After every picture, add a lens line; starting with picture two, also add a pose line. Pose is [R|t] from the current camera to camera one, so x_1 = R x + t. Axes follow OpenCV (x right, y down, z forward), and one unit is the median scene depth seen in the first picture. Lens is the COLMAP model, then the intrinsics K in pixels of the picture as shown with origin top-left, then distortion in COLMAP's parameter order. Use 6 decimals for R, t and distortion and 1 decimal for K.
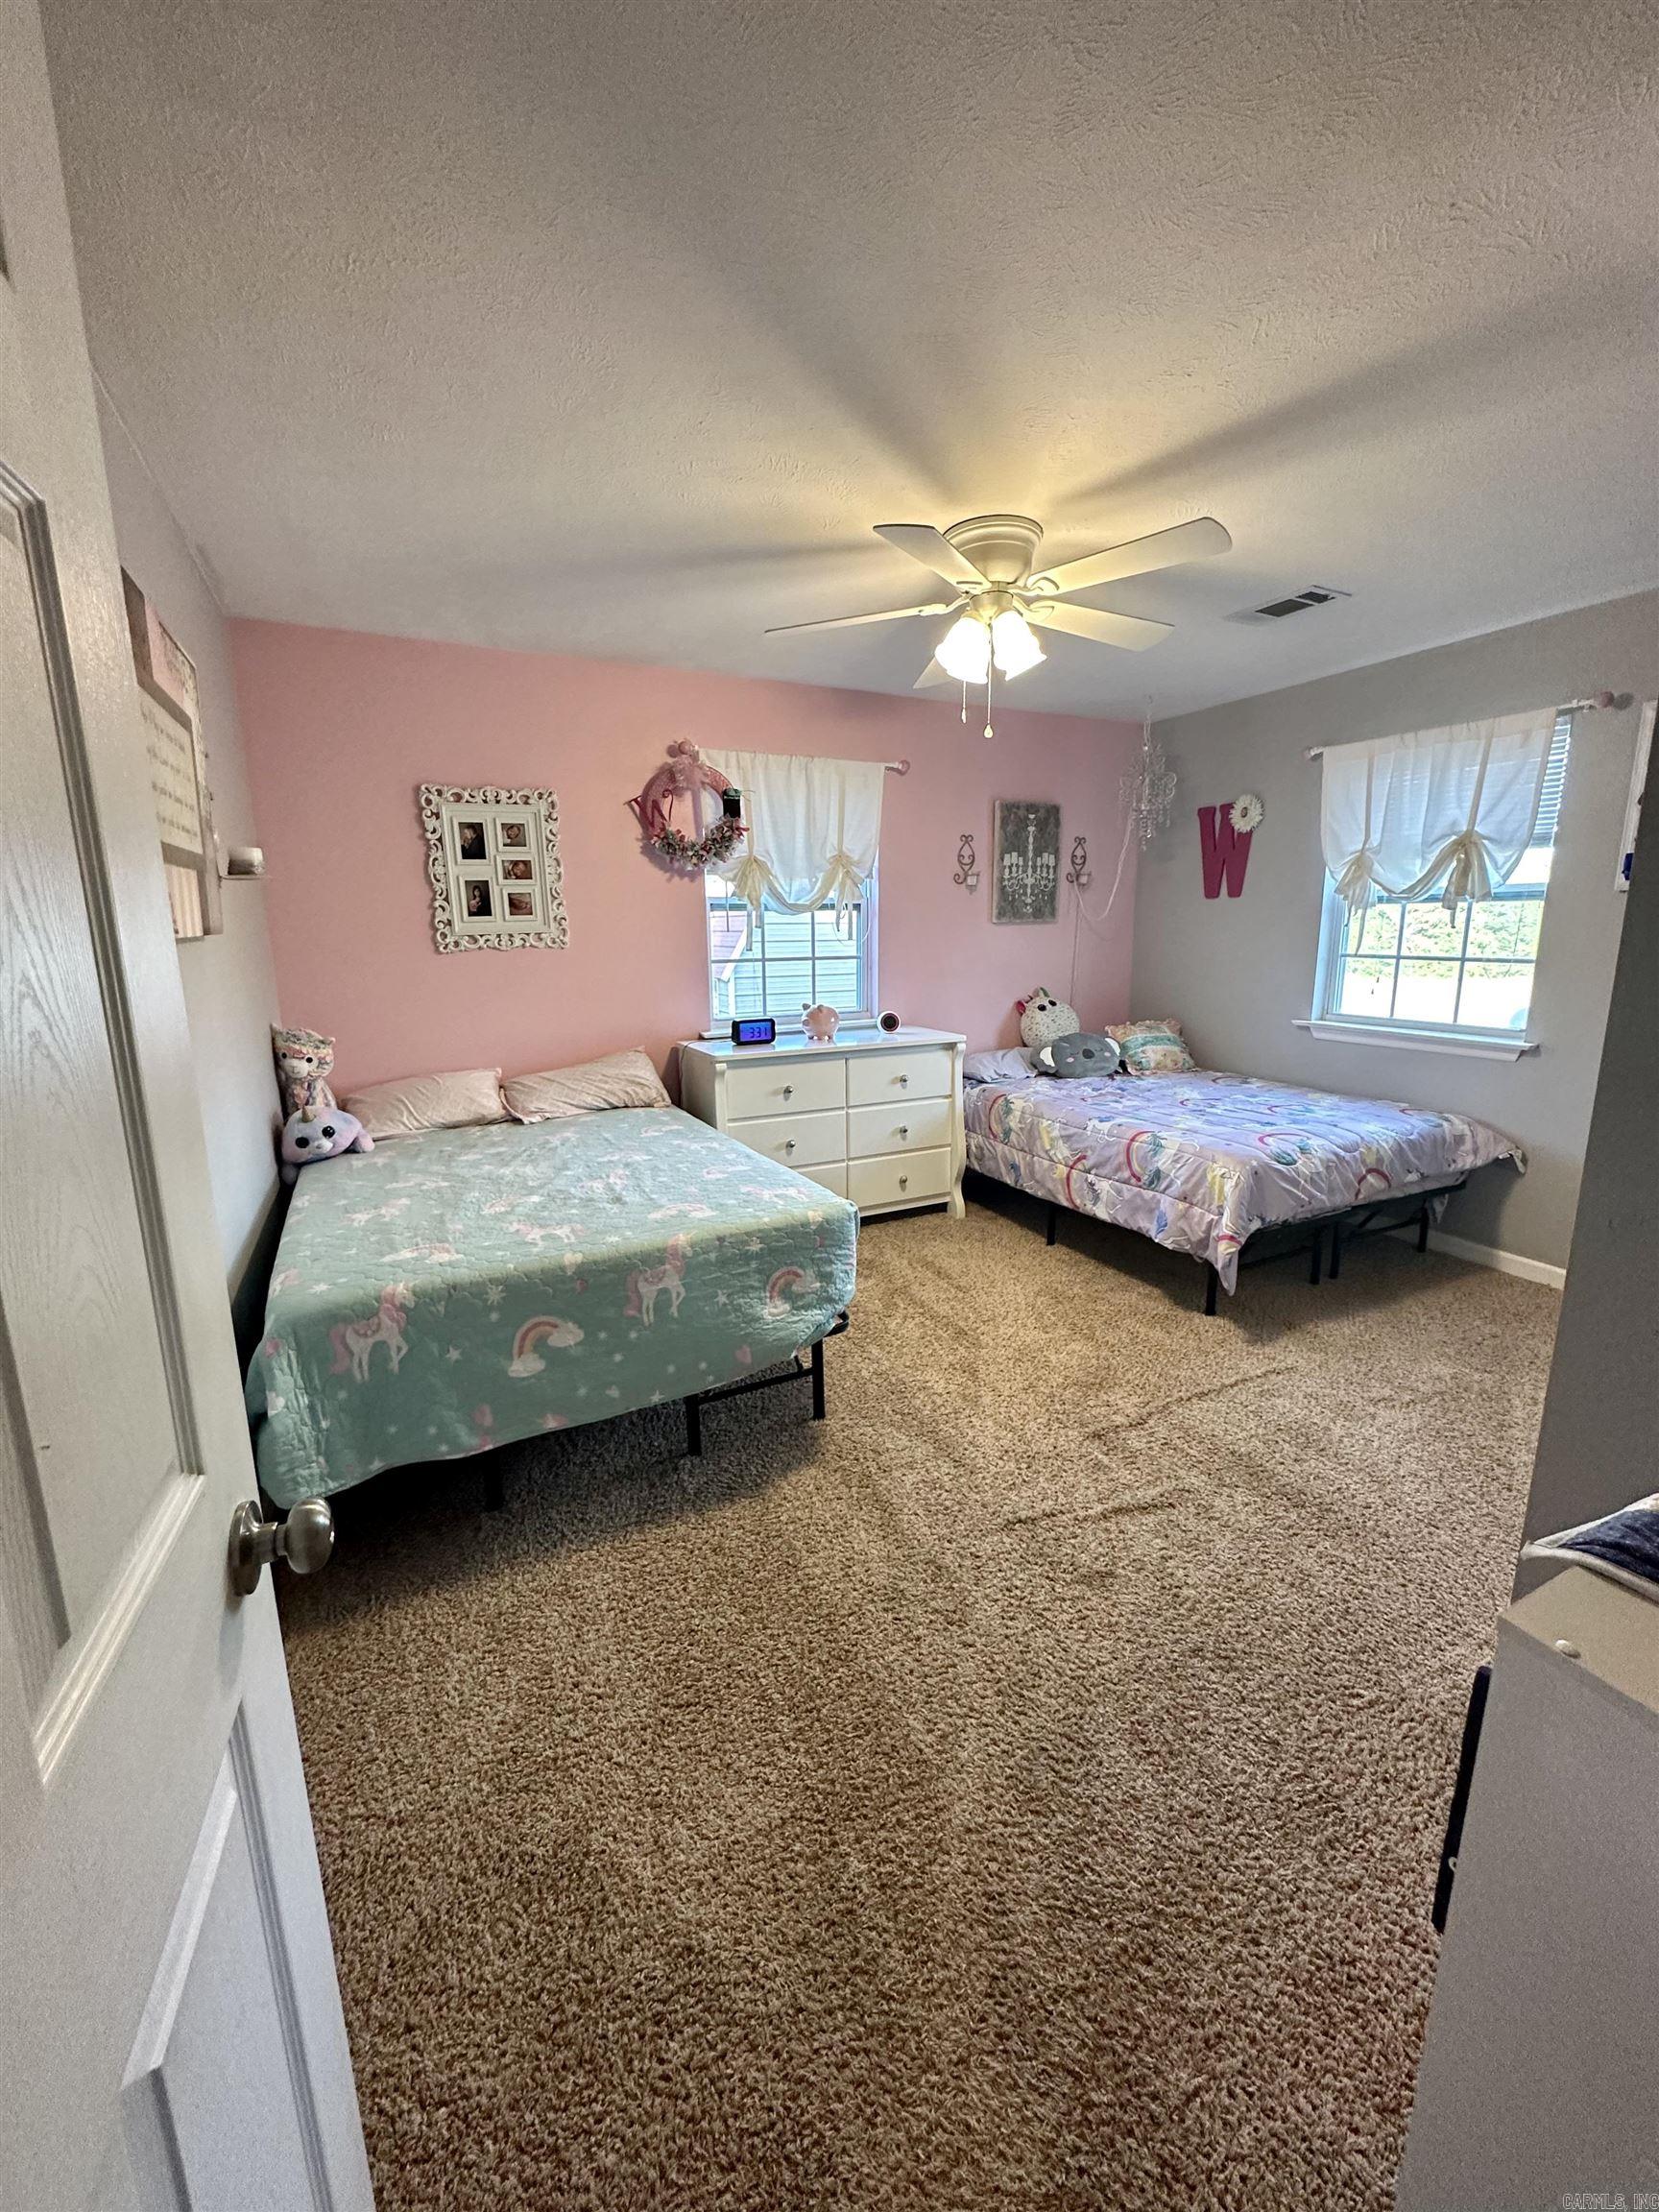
lens RADIAL K [[881.7, 0, 824.5], [0, 881.7, 1102.3], [0, 0, 1]] dist [-0.004145, 0.001186]
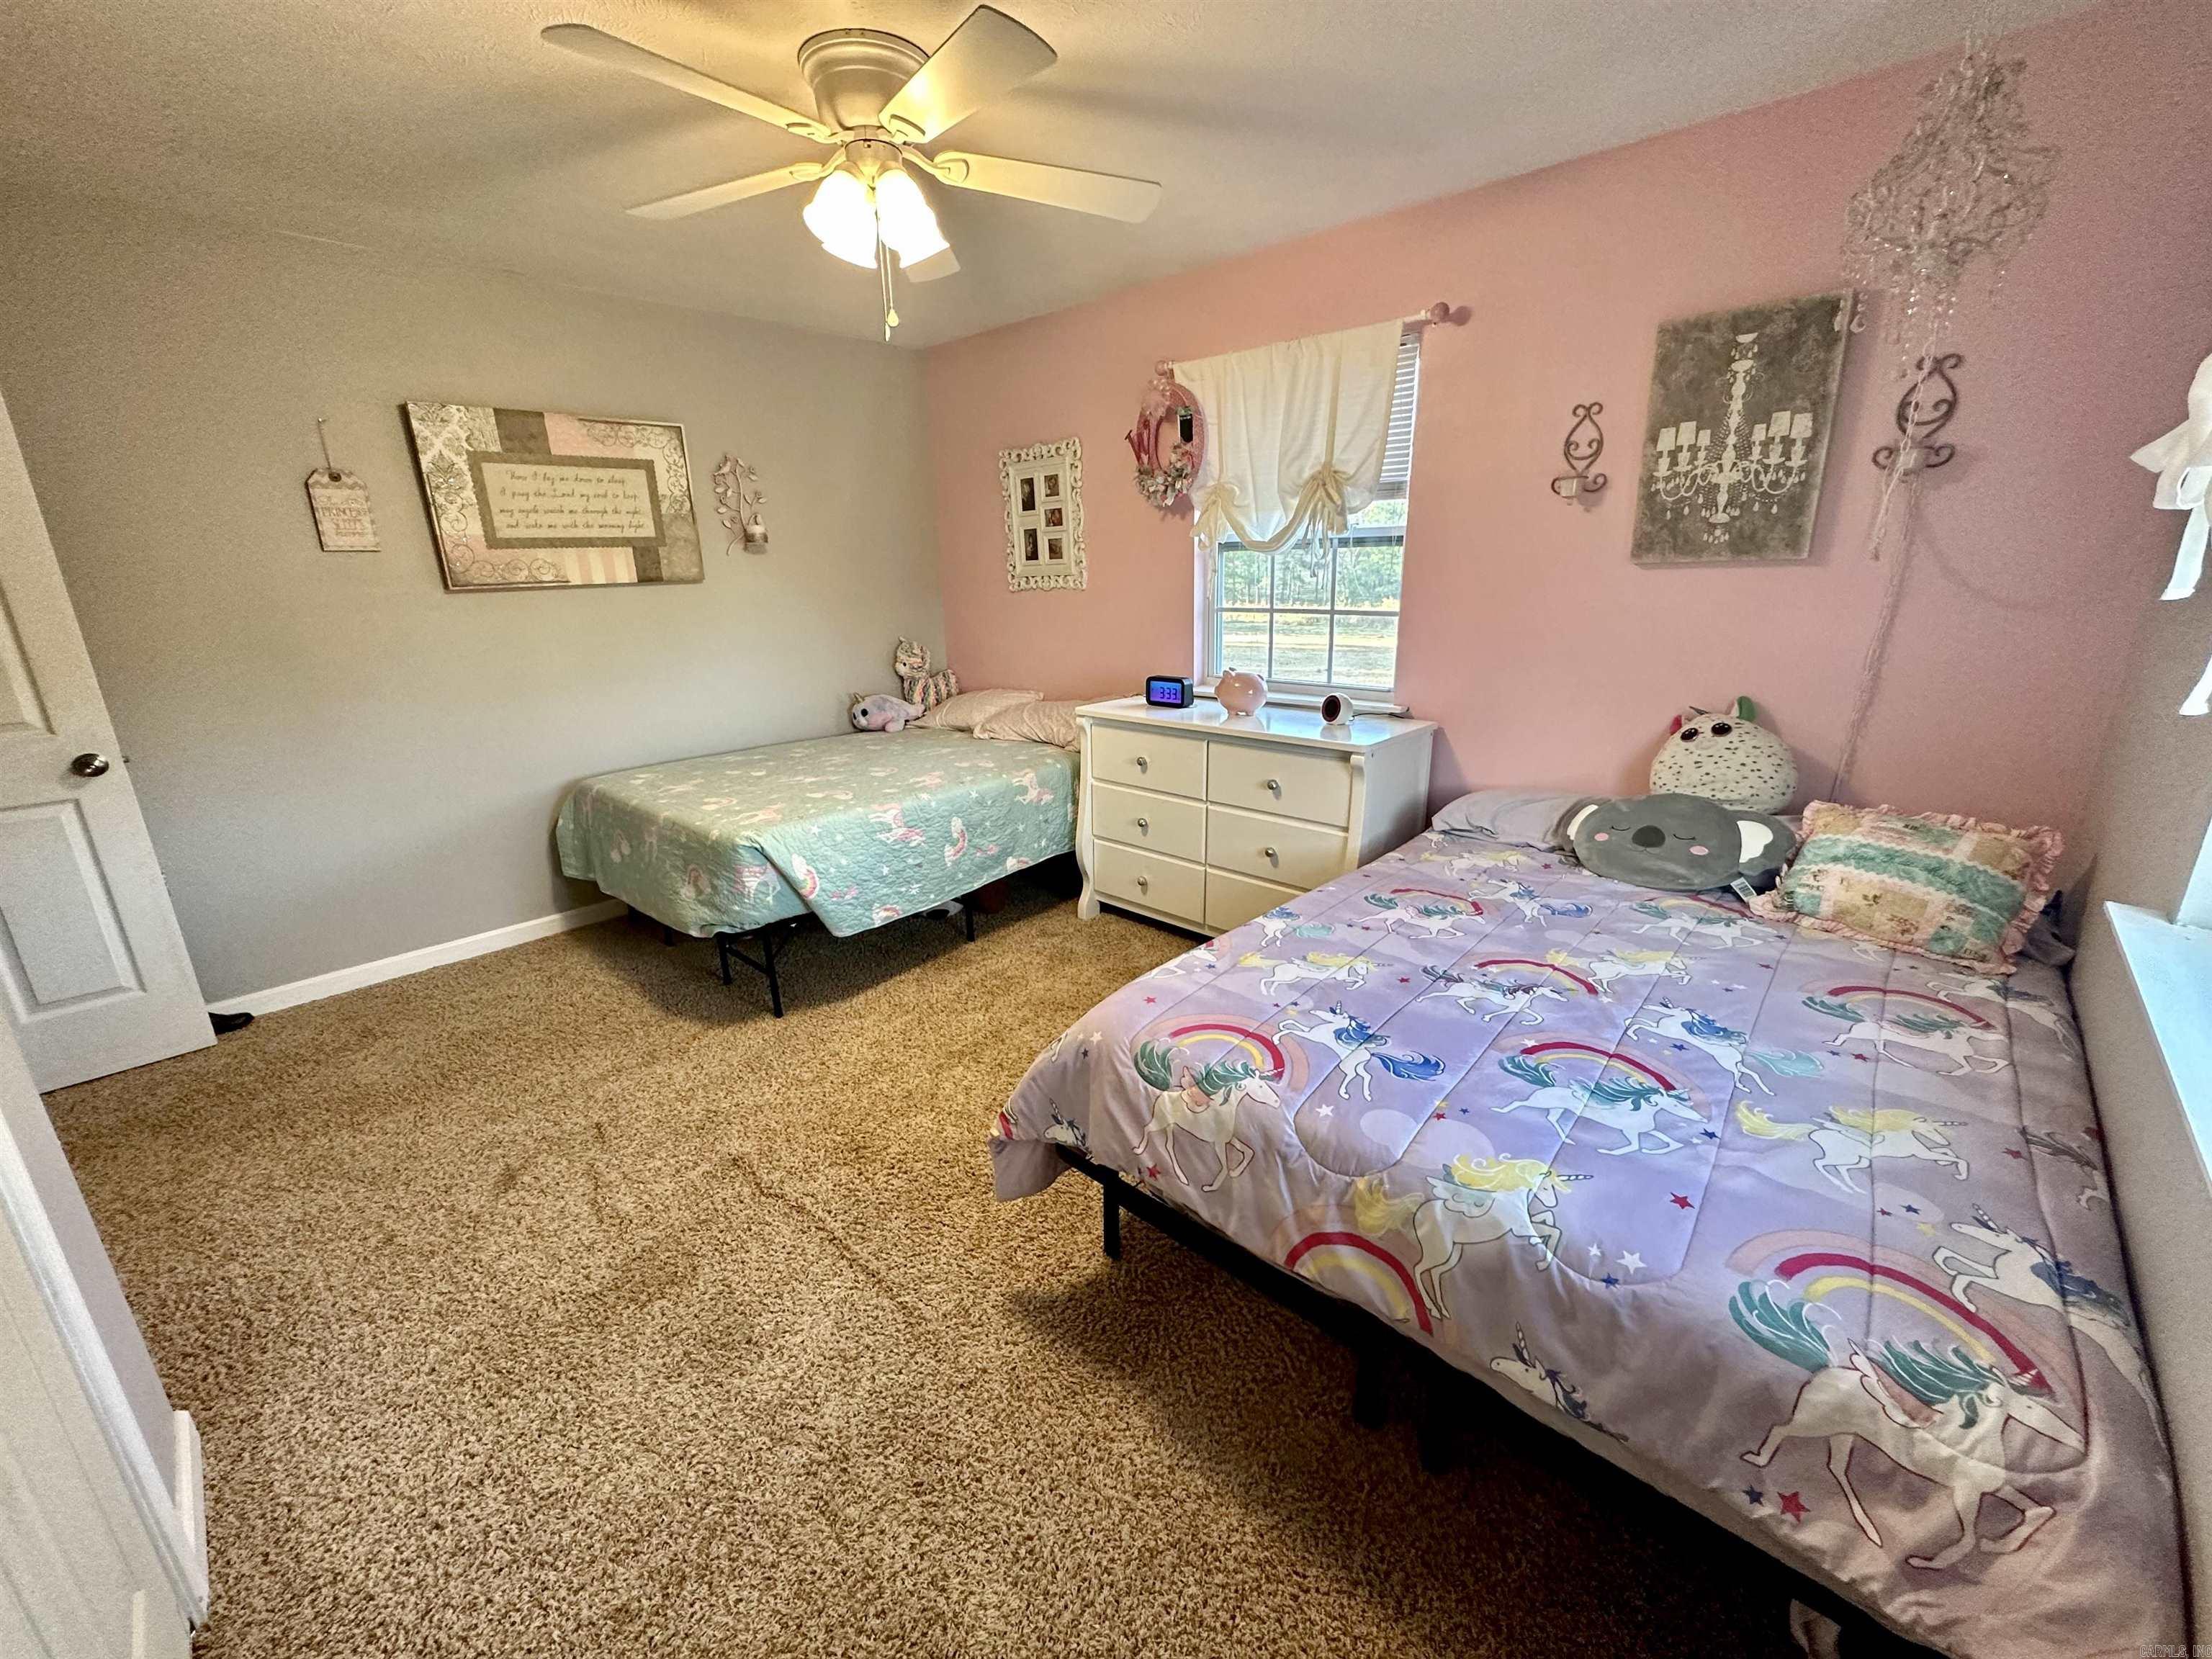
lens RADIAL K [[881.7, 0, 1102.6], [0, 881.7, 827.6], [0, 0, 1]] dist [-0.004145, 0.001186]
pose [[0.356980, 0.271737, -0.893714, 0.778448], [-0.171230, 0.959577, 0.223367, -0.146586], [0.918284, 0.073293, 0.389080, 0.649773]]
